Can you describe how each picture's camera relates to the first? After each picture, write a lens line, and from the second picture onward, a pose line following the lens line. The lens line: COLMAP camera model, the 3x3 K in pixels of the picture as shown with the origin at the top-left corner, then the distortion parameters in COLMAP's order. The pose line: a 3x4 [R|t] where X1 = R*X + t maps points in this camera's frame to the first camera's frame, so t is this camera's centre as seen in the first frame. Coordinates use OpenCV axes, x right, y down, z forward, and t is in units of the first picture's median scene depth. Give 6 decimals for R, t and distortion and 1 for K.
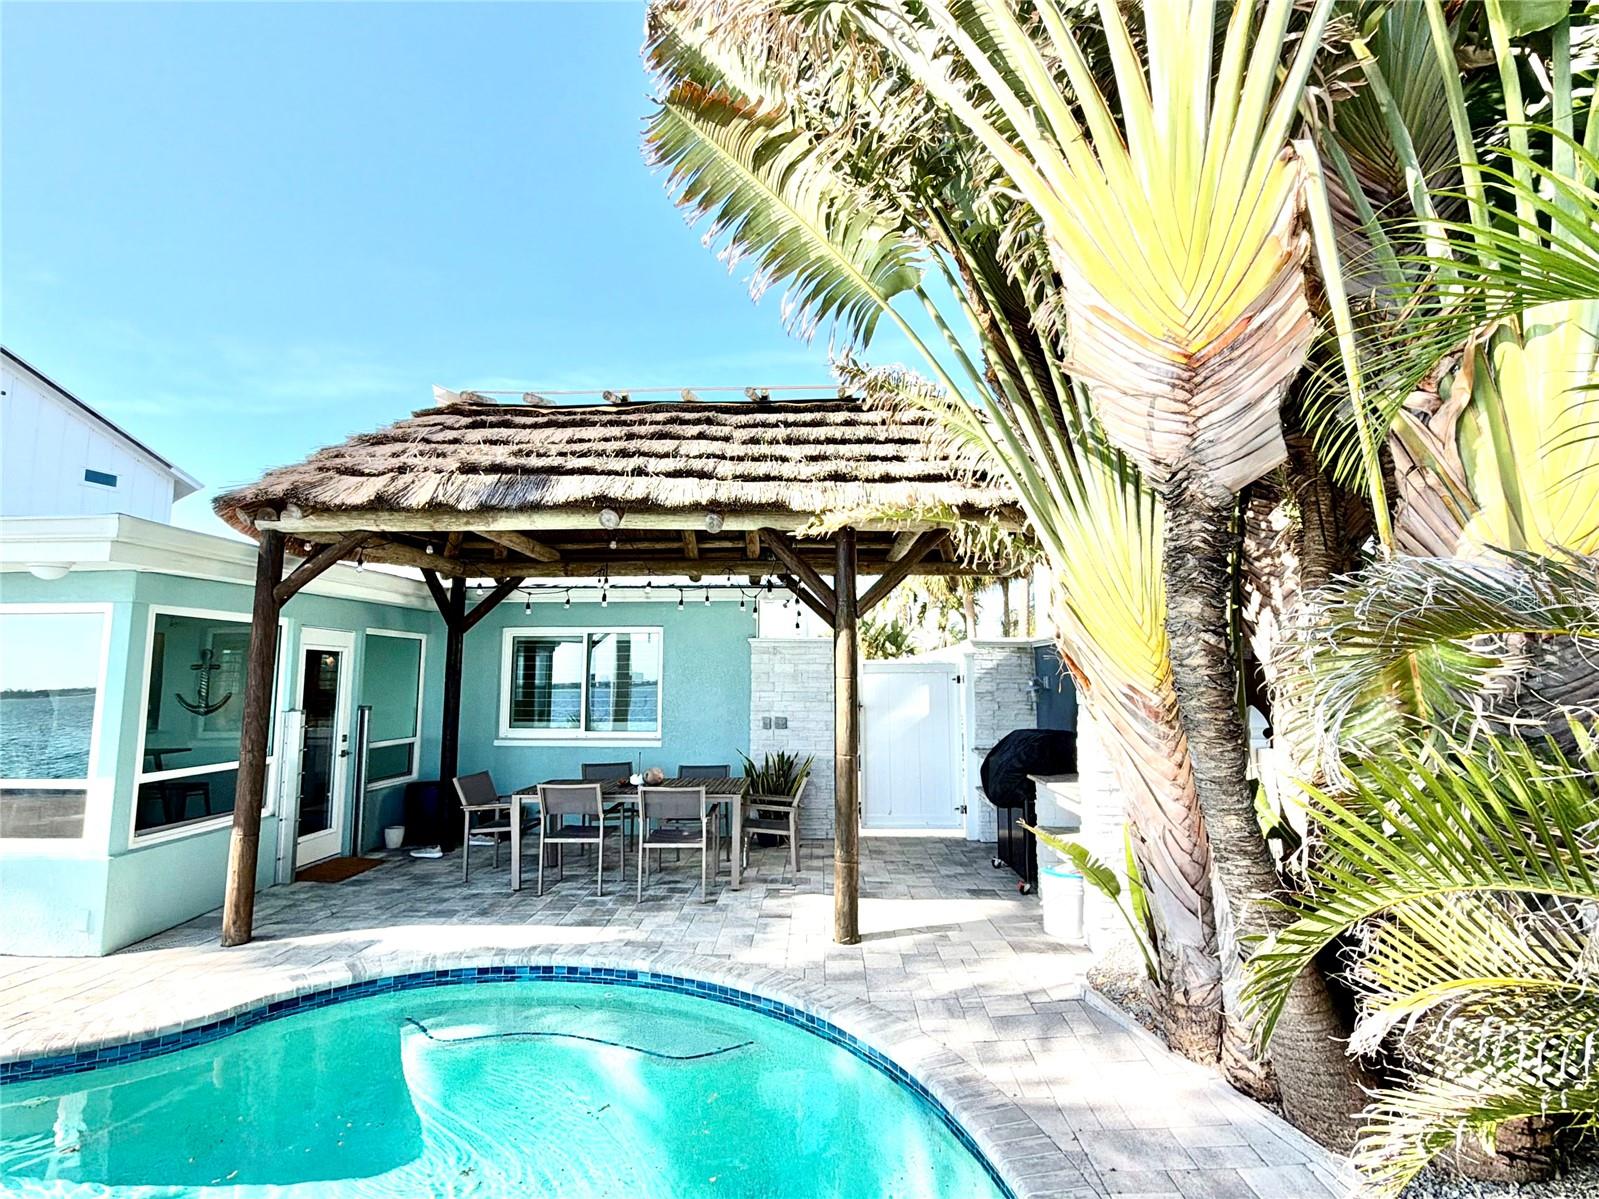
lens RADIAL K [[636.3, 0, 798.4], [0, 636.3, 600.9], [0, 0, 1]] dist [-0.002276, -0.000042]
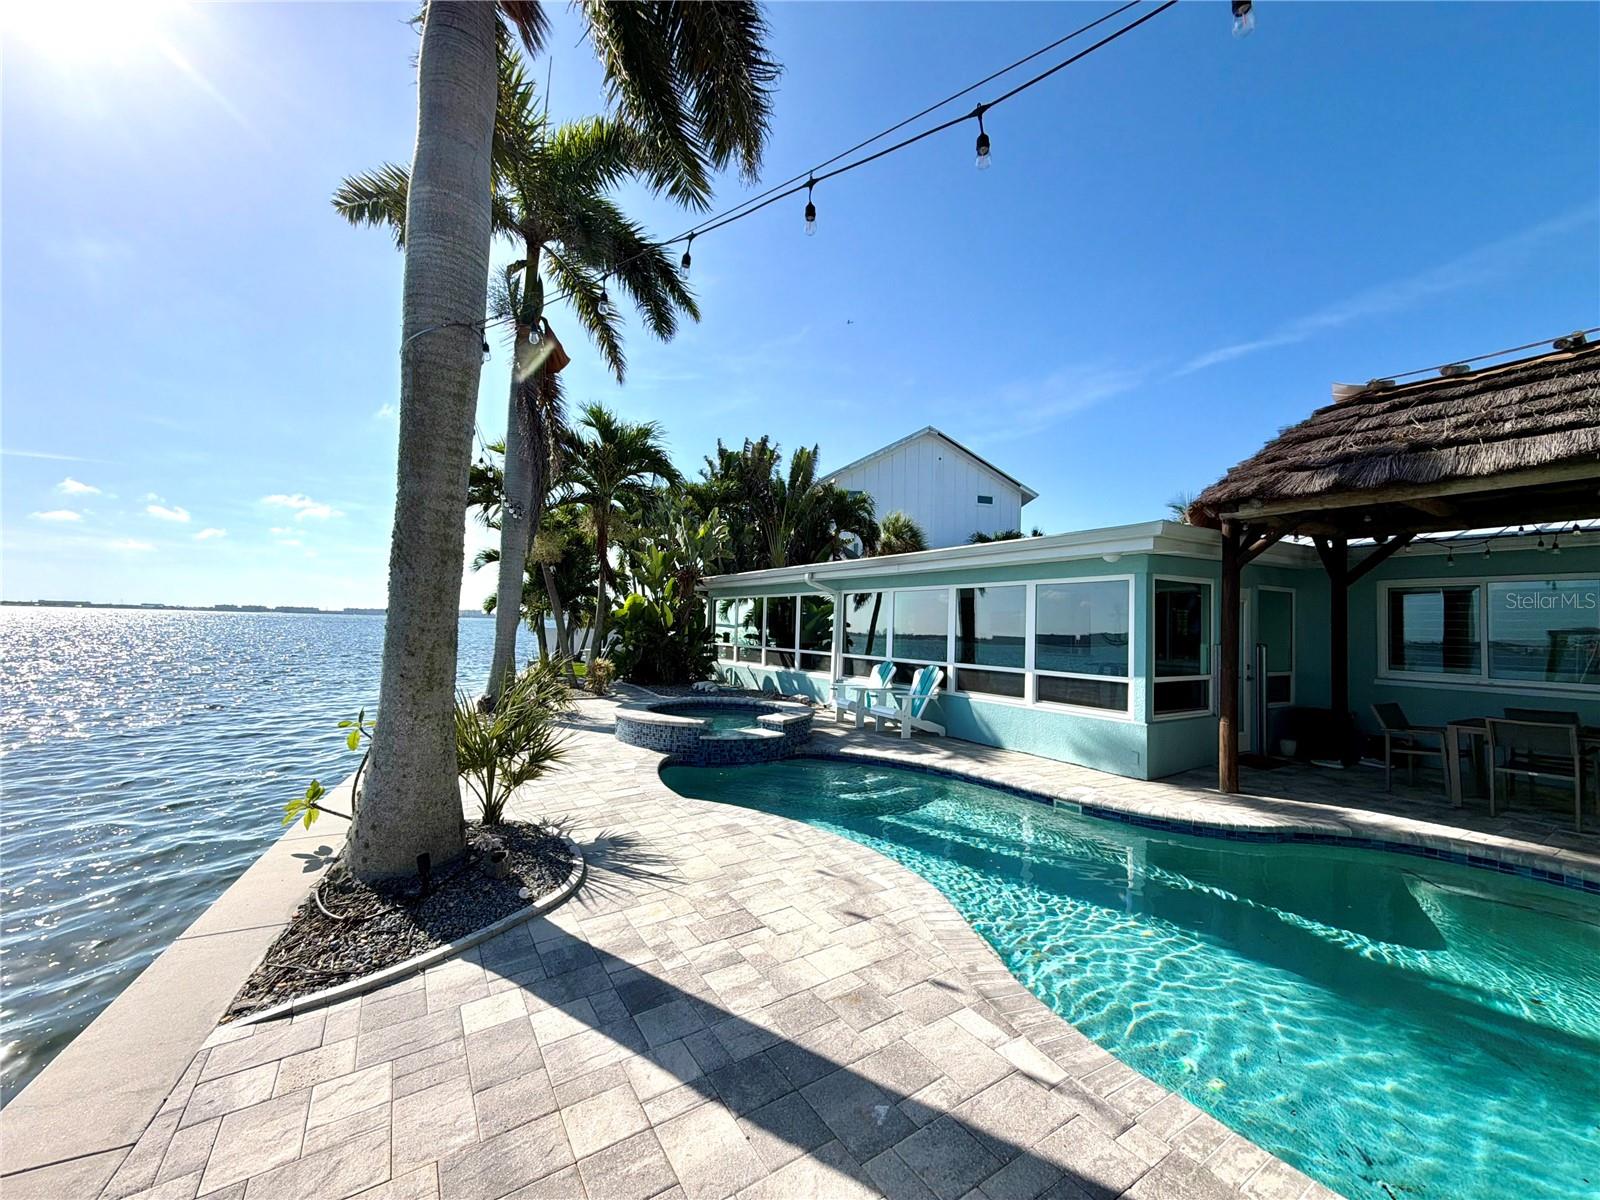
lens RADIAL K [[610.9, 0, 800.0], [0, 610.9, 600.0], [0, 0, 1]] dist [-0.011407, -0.000155]
pose [[0.594030, -0.019279, -0.804212, -0.262245], [0.068811, 0.997266, 0.026920, -0.027184], [0.801494, -0.071330, 0.593733, -0.552969]]
